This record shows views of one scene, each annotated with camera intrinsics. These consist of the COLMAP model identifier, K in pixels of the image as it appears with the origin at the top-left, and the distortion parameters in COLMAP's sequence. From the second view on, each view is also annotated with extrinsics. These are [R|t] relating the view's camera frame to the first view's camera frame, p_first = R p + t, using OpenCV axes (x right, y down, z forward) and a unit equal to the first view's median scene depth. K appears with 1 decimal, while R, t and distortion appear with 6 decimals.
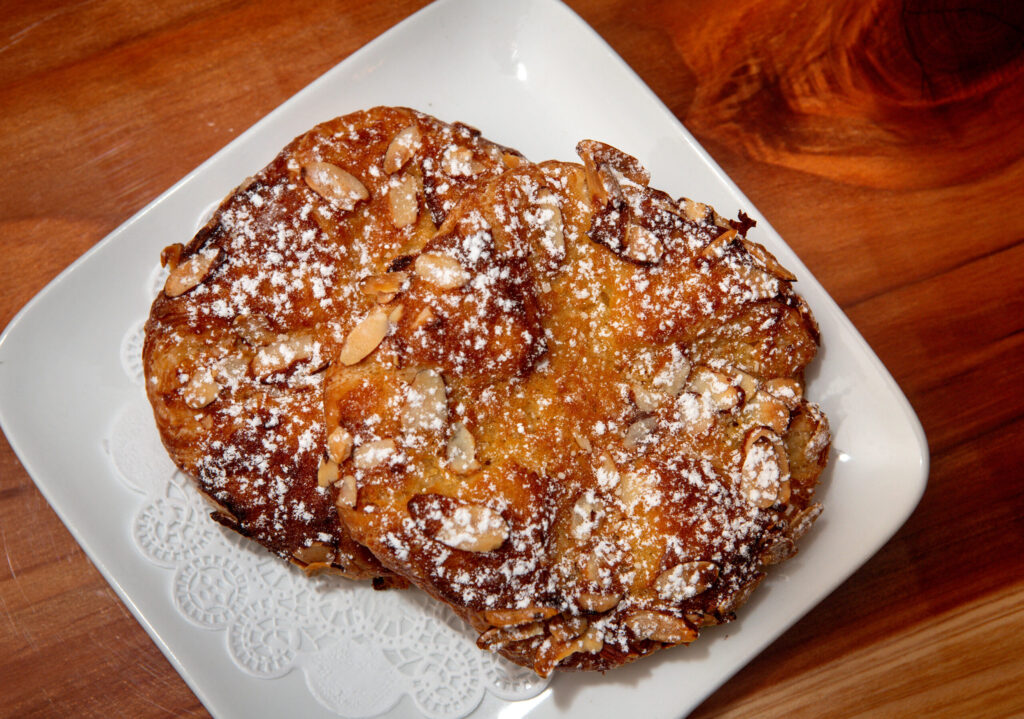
lens RADIAL K [[1794.8, 0, 519.3], [0, 1794.8, 355.3], [0, 0, 1]] dist [0.155990, 0.000000]
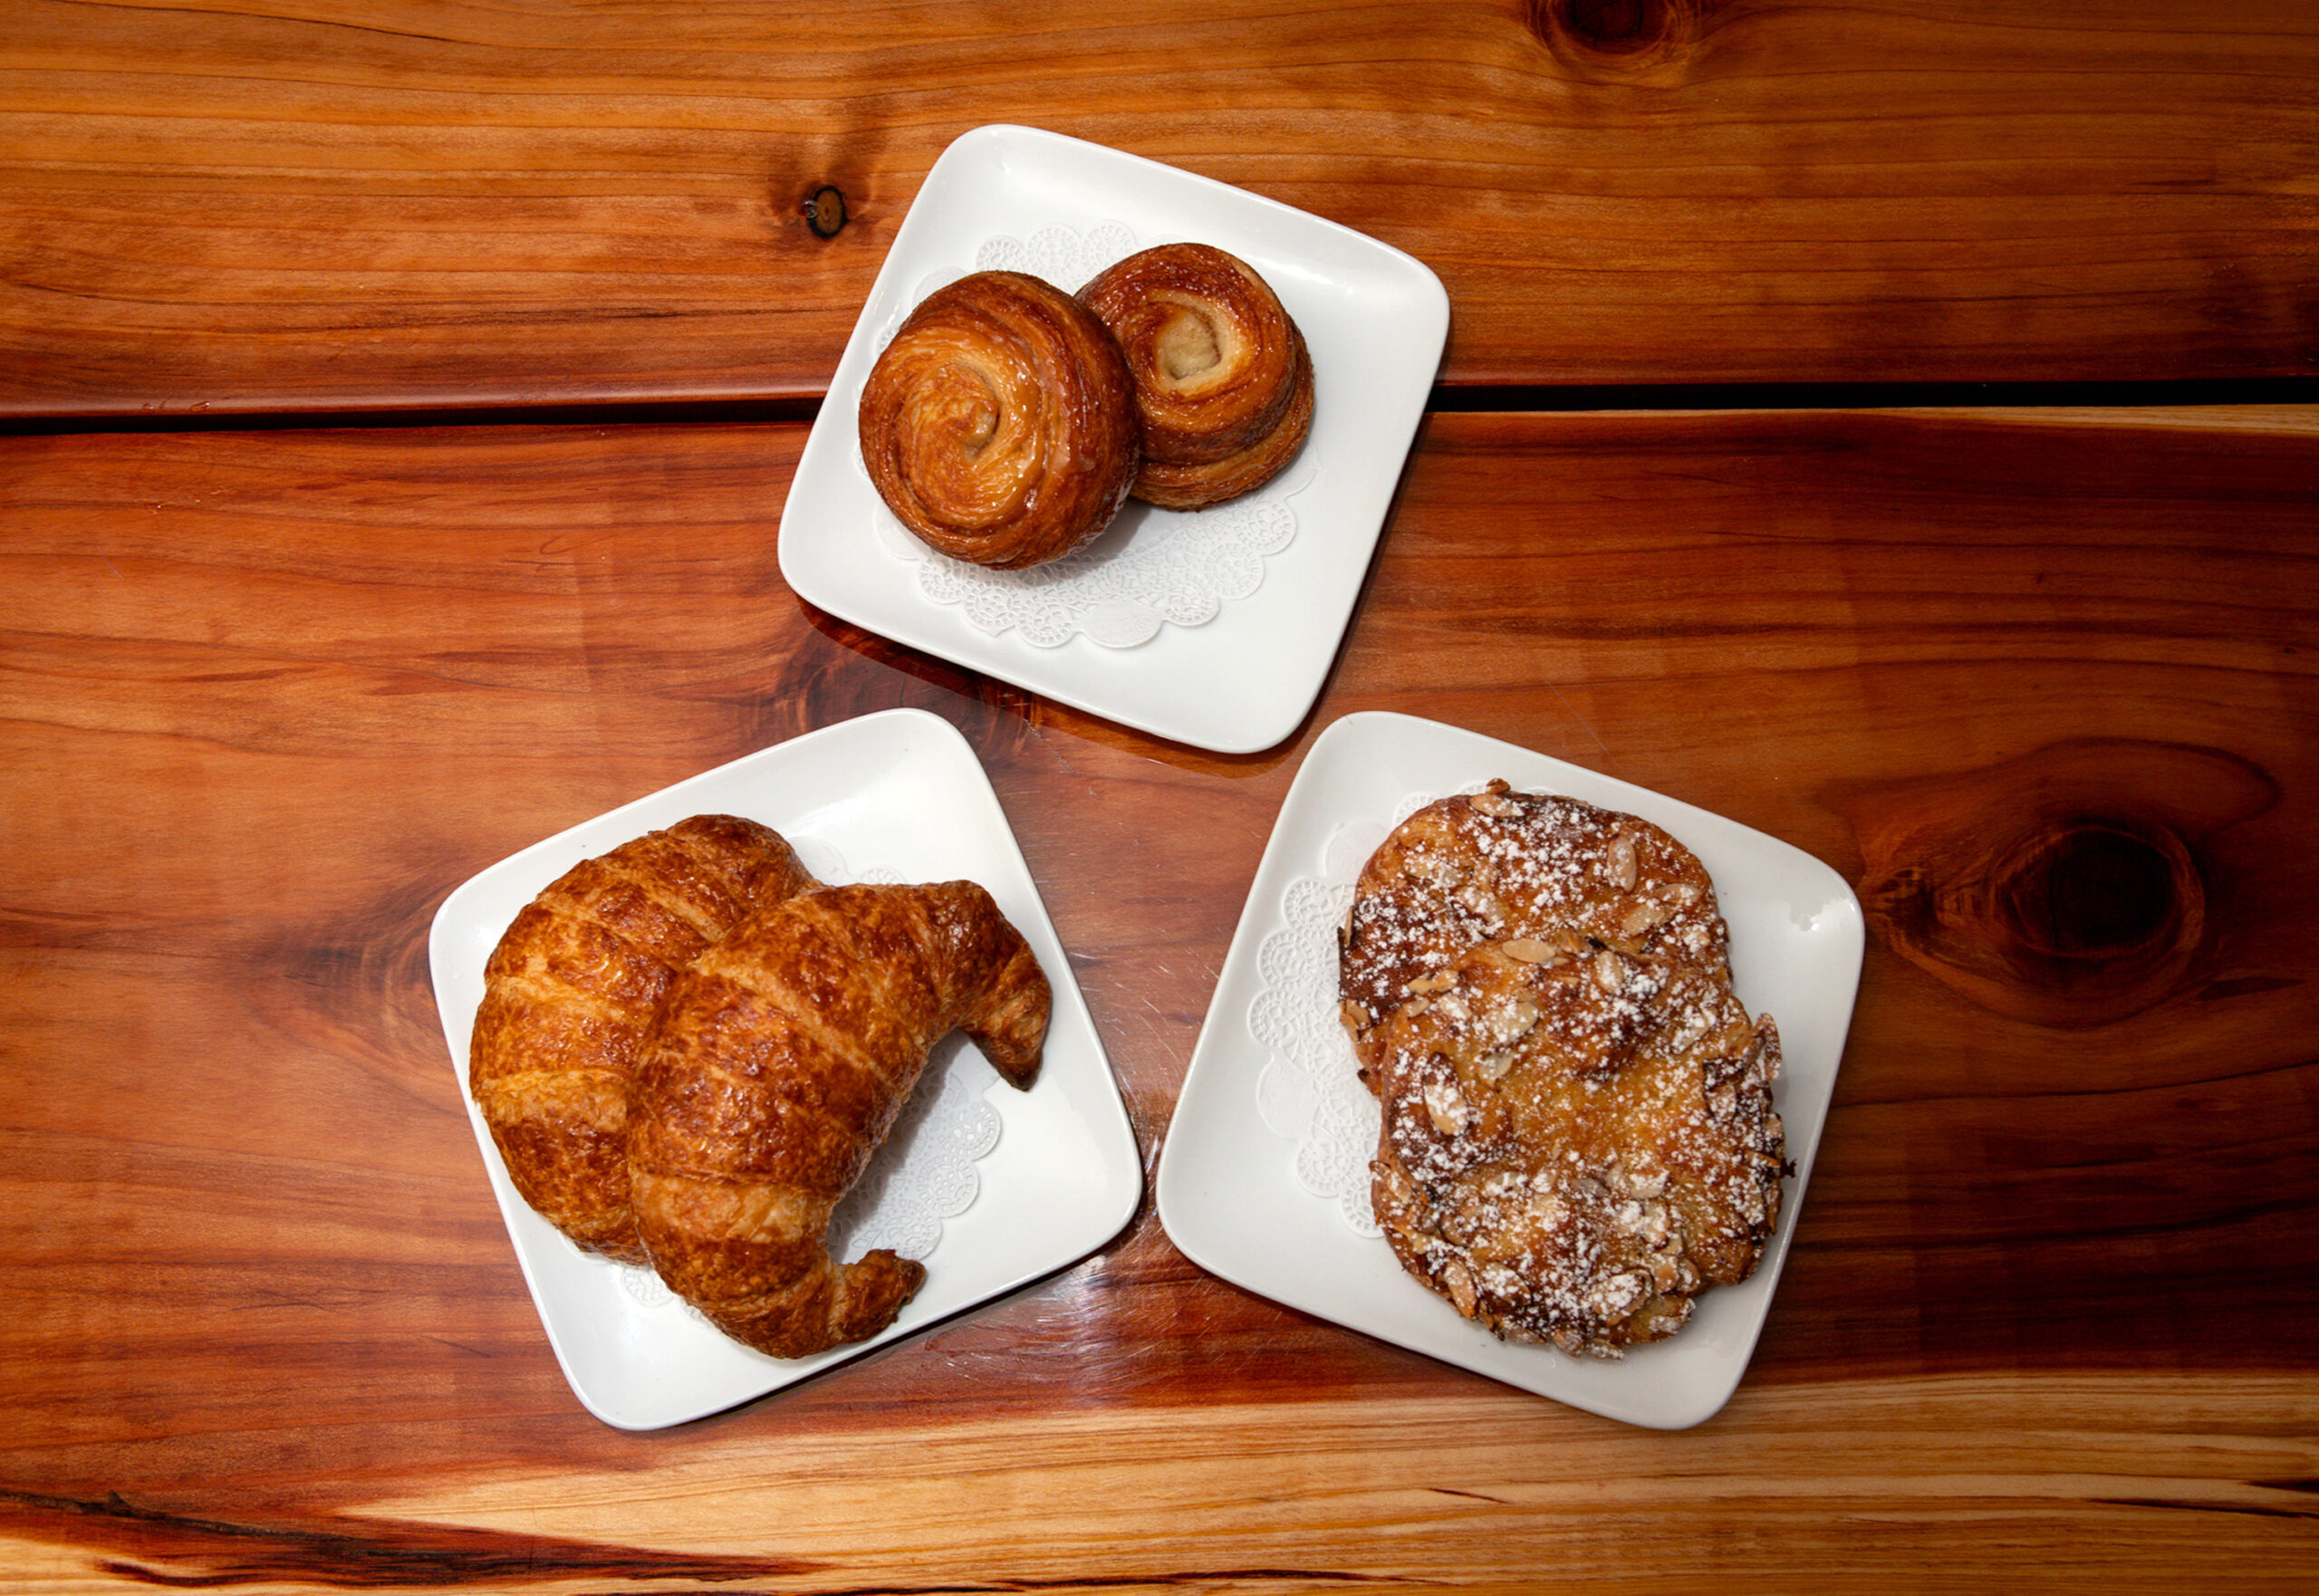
lens RADIAL K [[2287.8, 0, 1159.9], [0, 2287.8, 806.7], [0, 0, 1]] dist [-0.098143, 0.000000]
pose [[0.518404, 0.819489, -0.244326, 0.081343], [-0.834038, 0.547612, 0.067097, 0.041110], [0.188781, 0.168994, 0.967369, -0.557125]]
